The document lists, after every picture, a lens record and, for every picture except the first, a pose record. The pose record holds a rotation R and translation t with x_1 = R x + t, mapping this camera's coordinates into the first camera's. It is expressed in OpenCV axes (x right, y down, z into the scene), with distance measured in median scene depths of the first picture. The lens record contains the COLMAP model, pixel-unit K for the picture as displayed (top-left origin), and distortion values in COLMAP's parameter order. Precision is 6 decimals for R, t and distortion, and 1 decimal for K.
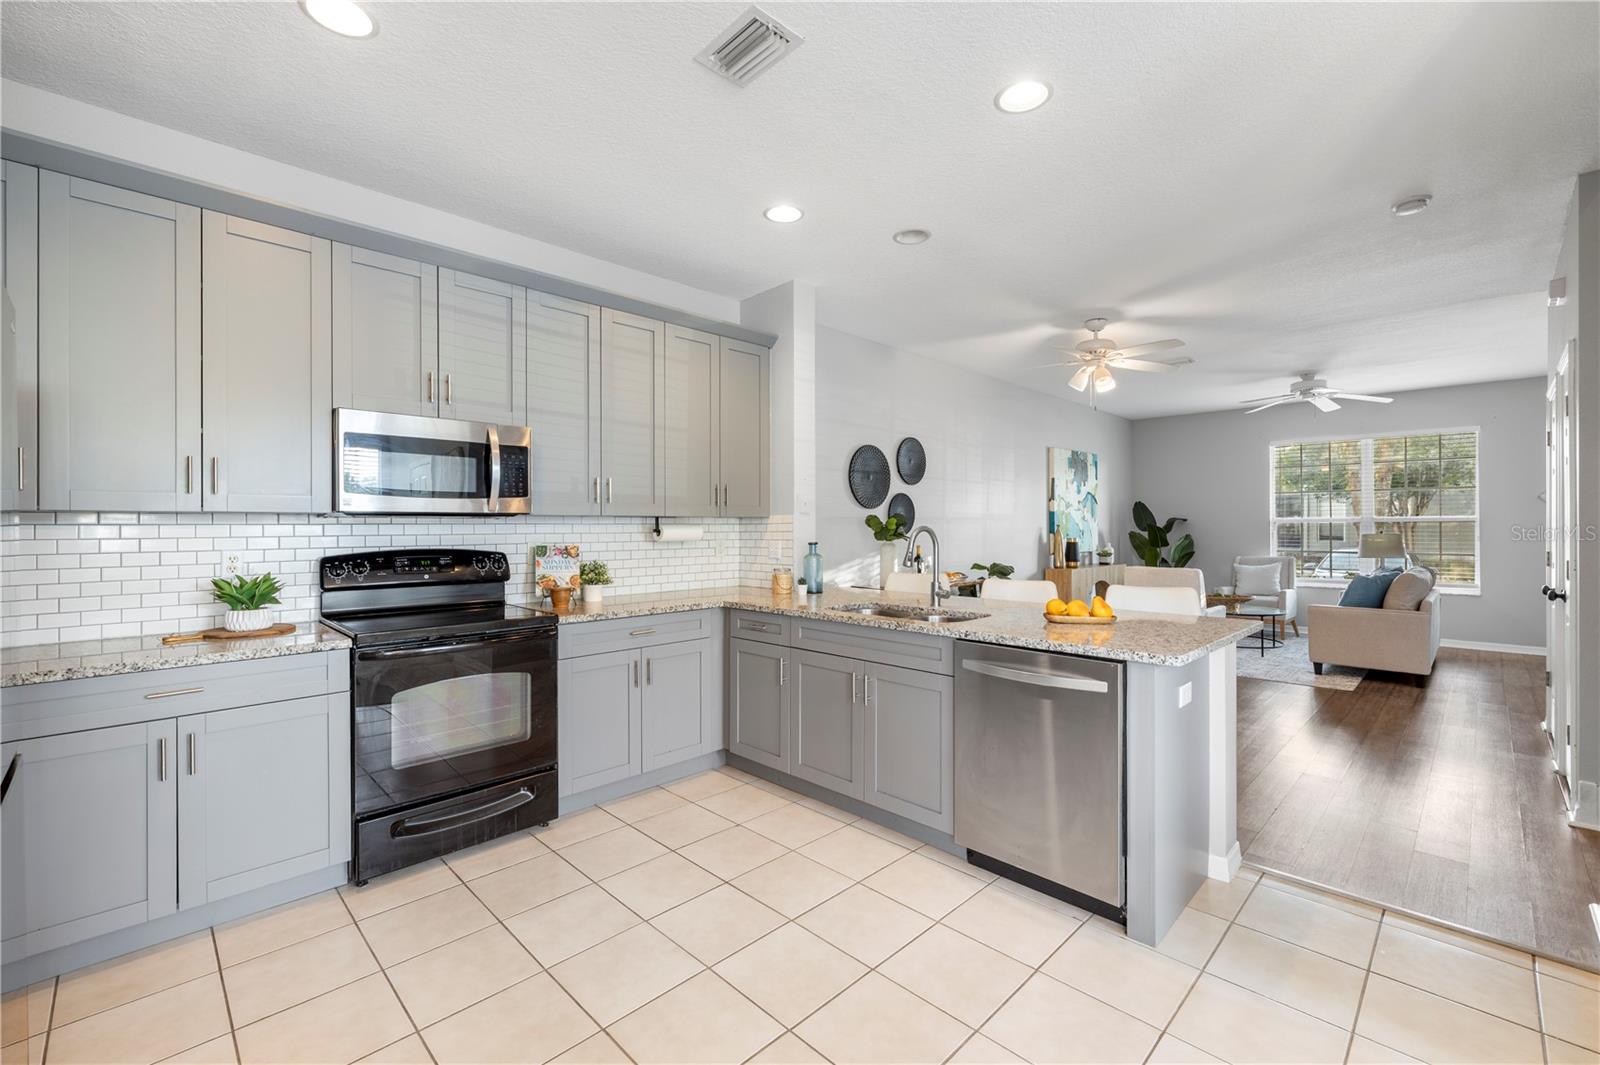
lens RADIAL K [[681.4, 0, 797.9], [0, 681.4, 526.1], [0, 0, 1]] dist [-0.001597, 0.000455]
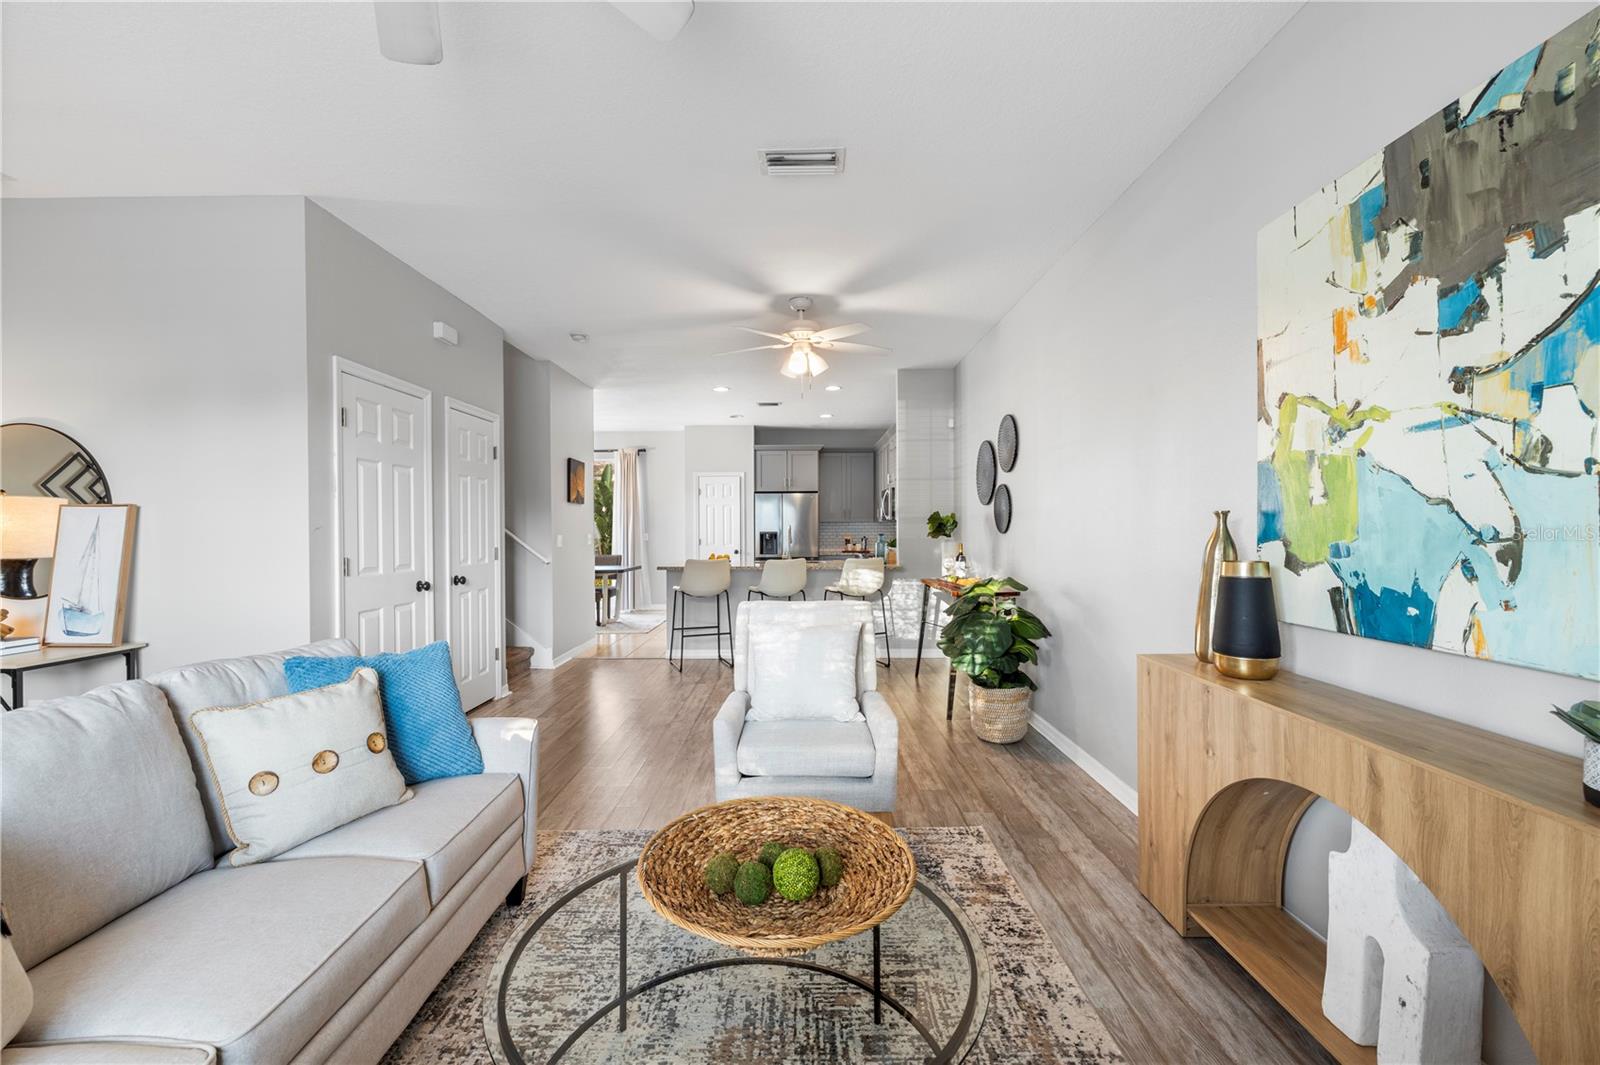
lens RADIAL K [[681.4, 0, 788.3], [0, 681.4, 530.5], [0, 0, 1]] dist [-0.001597, 0.000455]
pose [[-0.716611, 0.009270, -0.697411, 1.568810], [0.009195, 0.999950, 0.003844, 0.008386], [0.697412, -0.003658, -0.716661, 2.359477]]
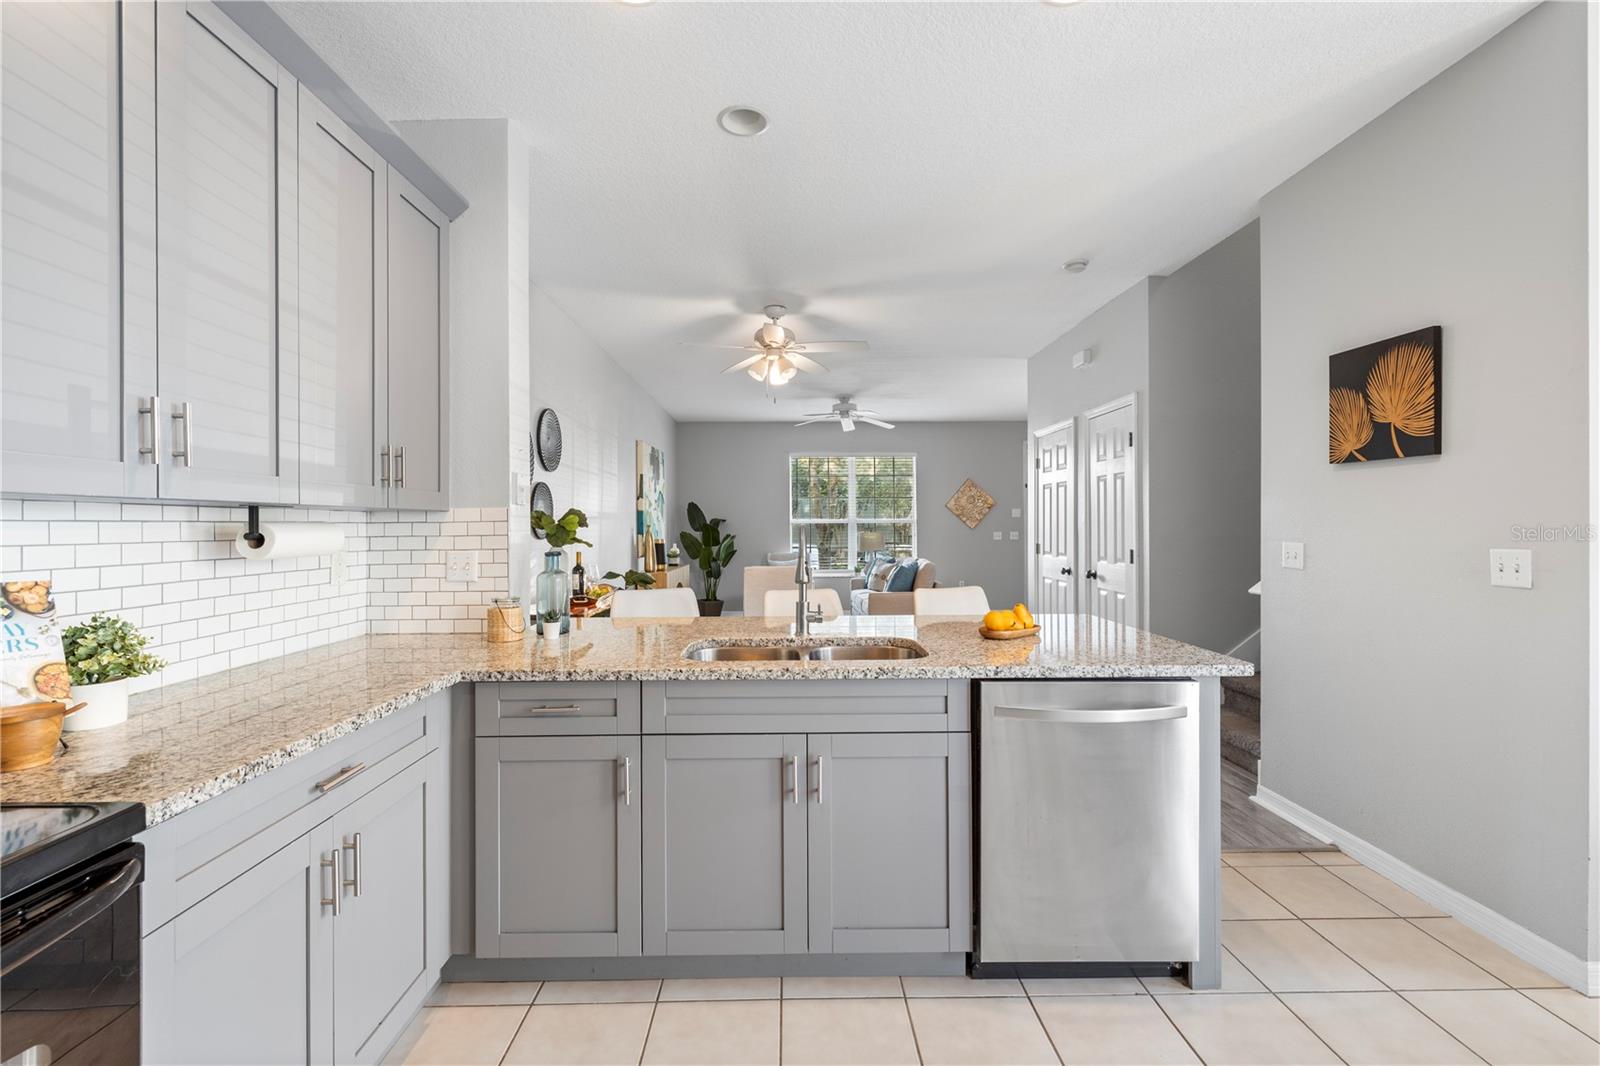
lens RADIAL K [[681.4, 0, 801.4], [0, 681.4, 523.4], [0, 0, 1]] dist [-0.001597, 0.000455]
pose [[0.689828, 0.001743, 0.723972, -0.311728], [0.002361, 0.999986, -0.004657, 0.001031], [-0.723970, 0.004921, 0.689814, 0.465621]]
